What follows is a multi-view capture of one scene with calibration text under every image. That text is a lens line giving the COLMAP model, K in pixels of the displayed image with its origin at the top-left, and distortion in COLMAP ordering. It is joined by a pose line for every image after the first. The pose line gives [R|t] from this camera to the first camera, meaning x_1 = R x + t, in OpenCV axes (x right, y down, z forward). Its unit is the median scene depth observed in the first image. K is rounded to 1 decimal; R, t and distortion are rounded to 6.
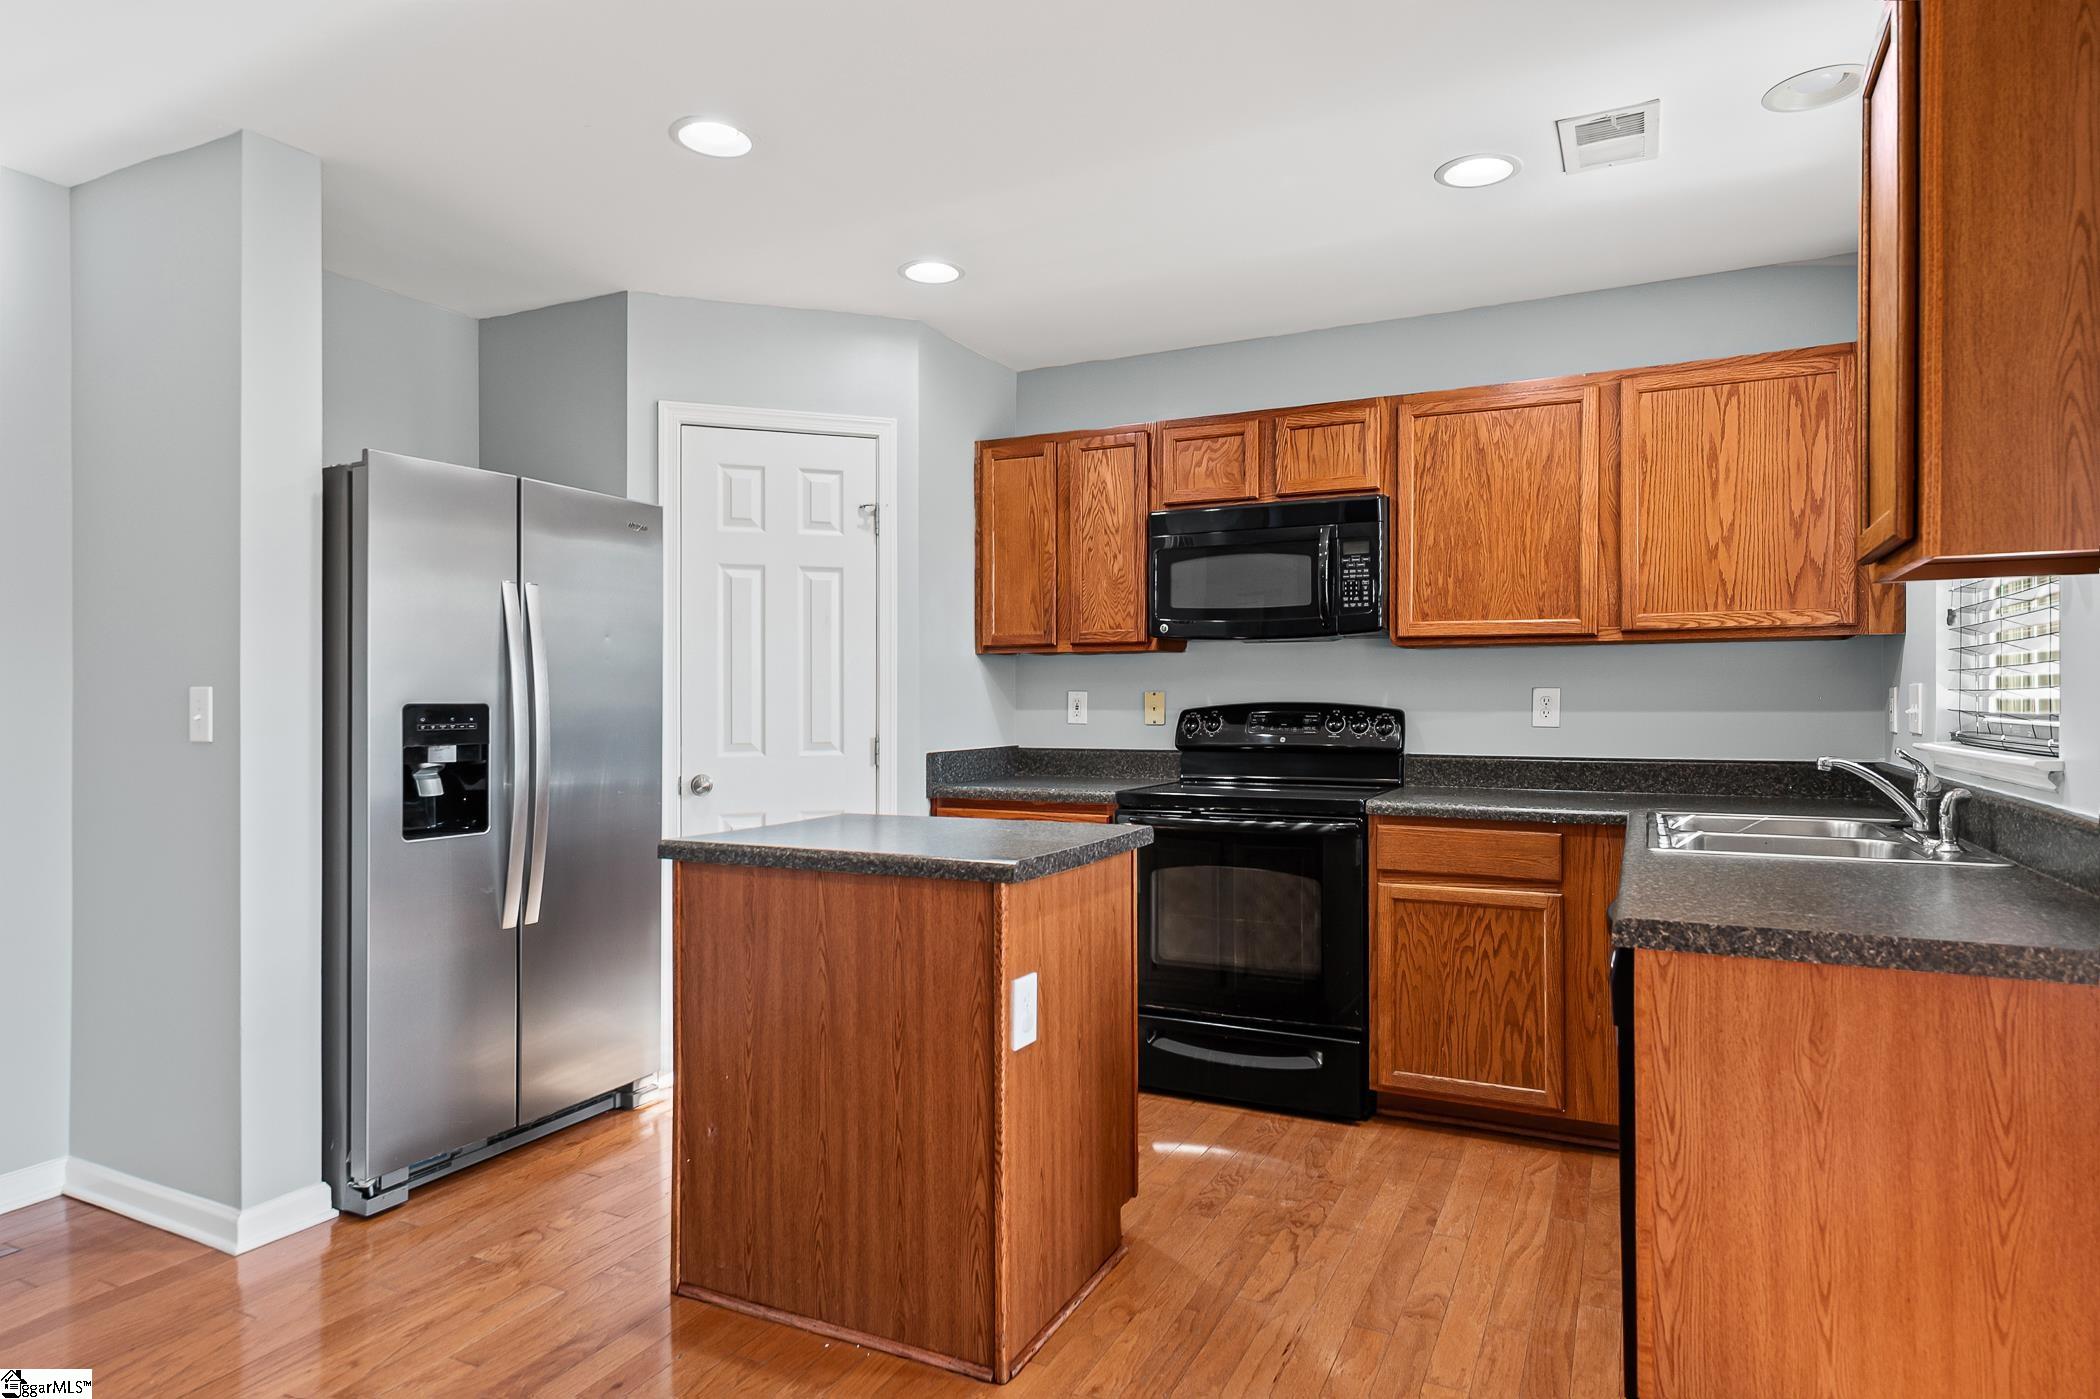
lens RADIAL K [[1195.7, 0, 1079.4], [0, 1195.7, 698.7], [0, 0, 1]] dist [0.004094, 0.001066]
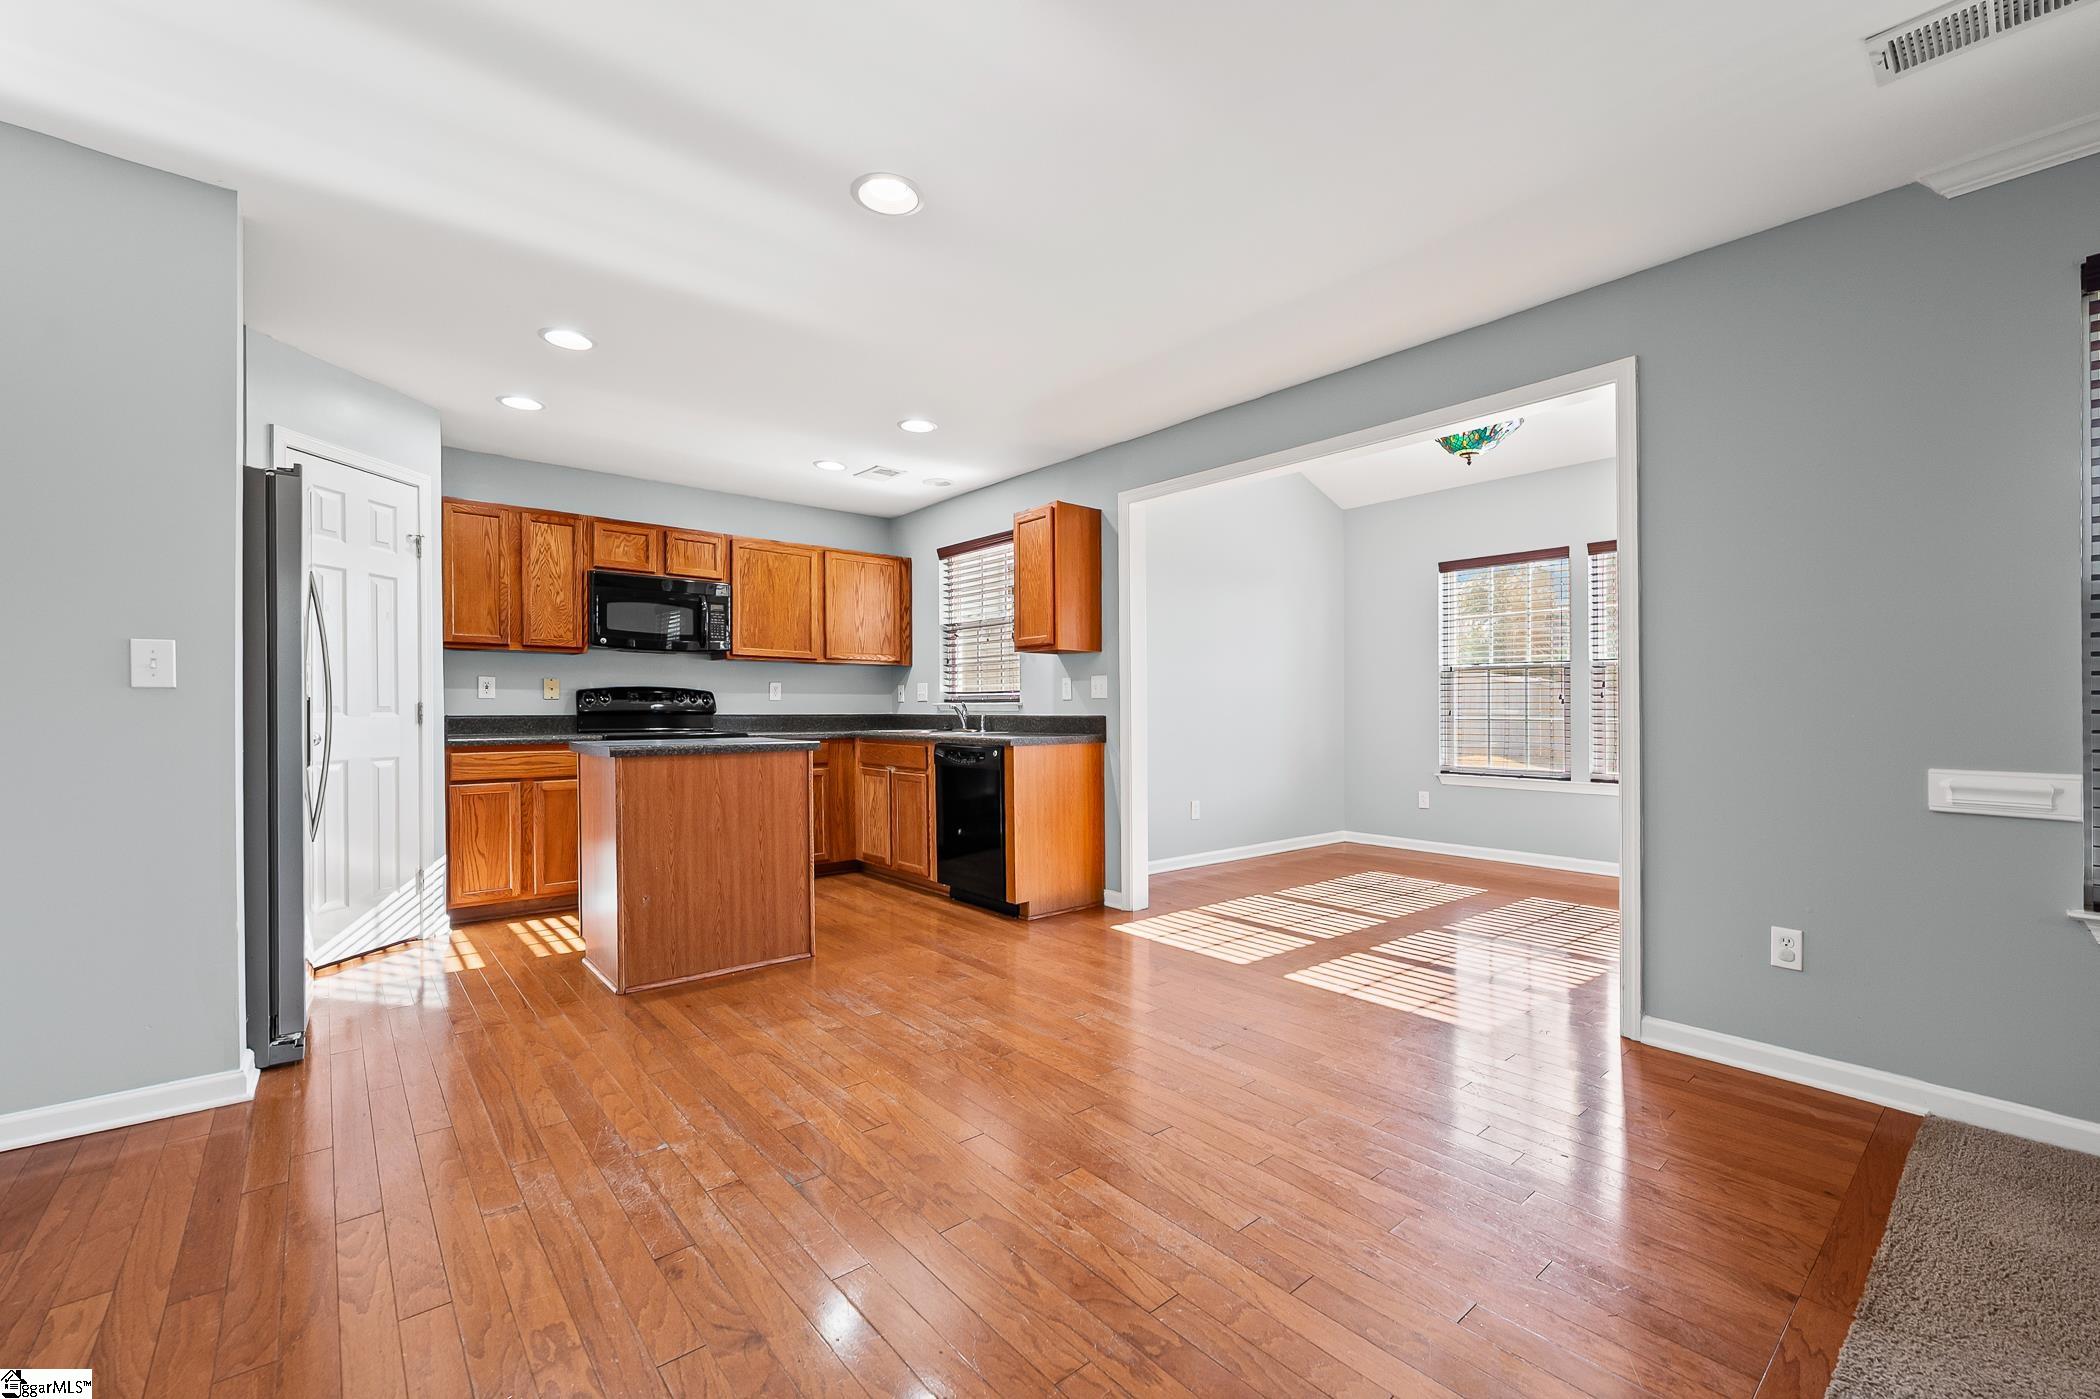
lens RADIAL K [[858.3, 0, 1080.1], [0, 858.3, 742.7], [0, 0, 1]] dist [-0.015226, -0.000203]
pose [[0.371548, -0.033416, 0.927812, -0.920872], [-0.002577, 0.999311, 0.037023, 0.045002], [-0.928410, -0.016147, 0.371206, -0.092281]]
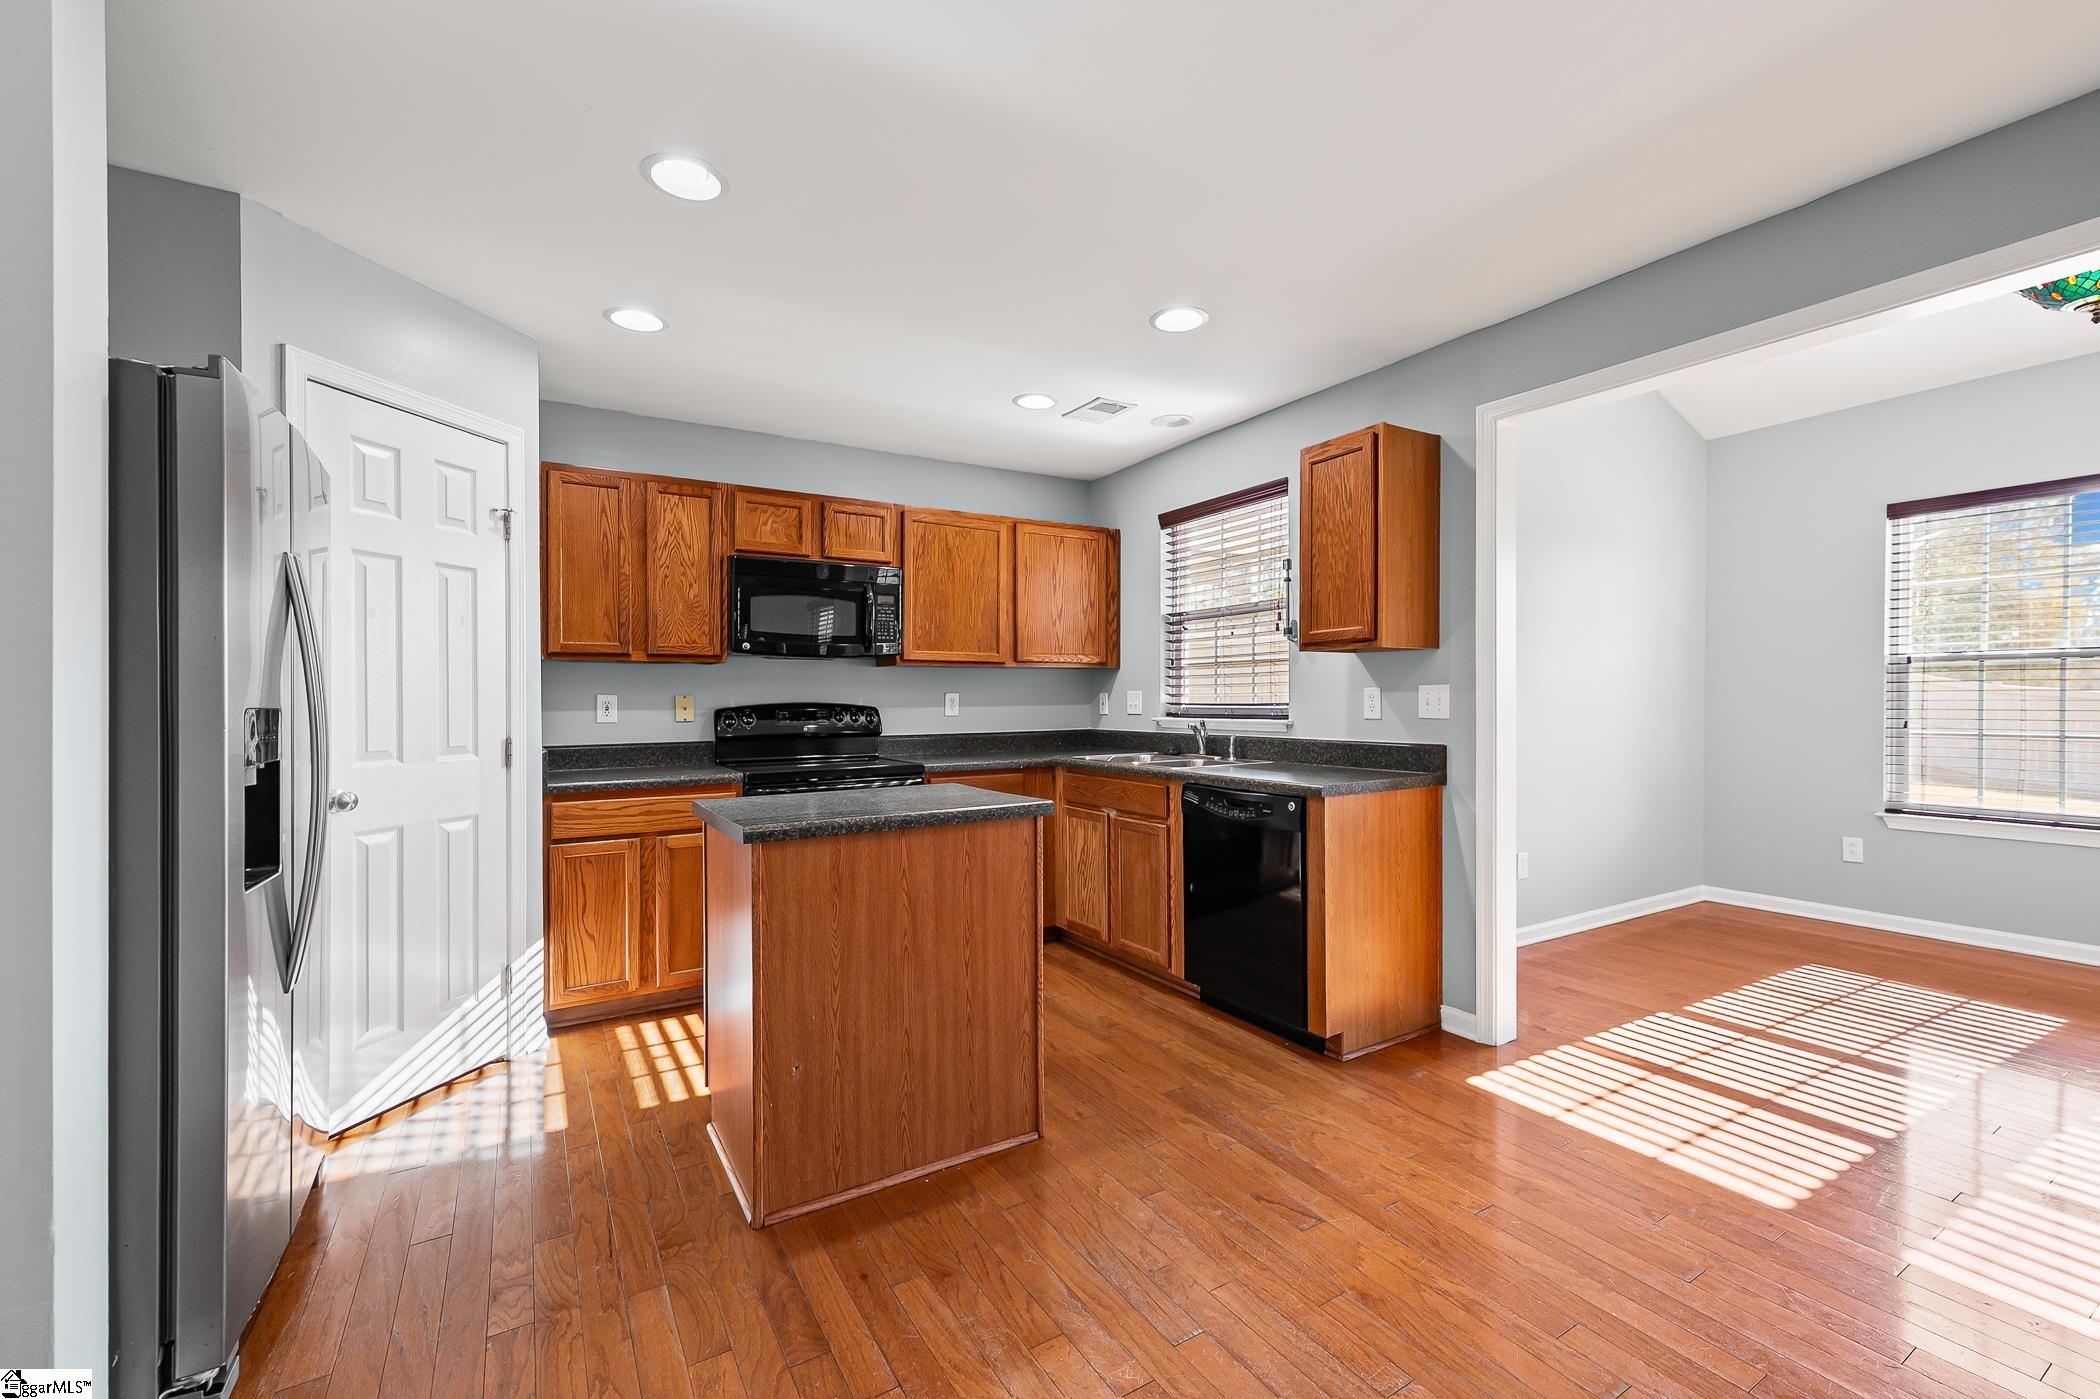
lens RADIAL K [[875.4, 0, 1061.7], [0, 875.4, 708.4], [0, 0, 1]] dist [-0.000178, 0.000179]
pose [[0.527801, -0.011094, 0.849296, -0.634763], [0.006172, 0.999938, 0.009226, 0.002622], [-0.849346, 0.000372, 0.527837, 0.235925]]
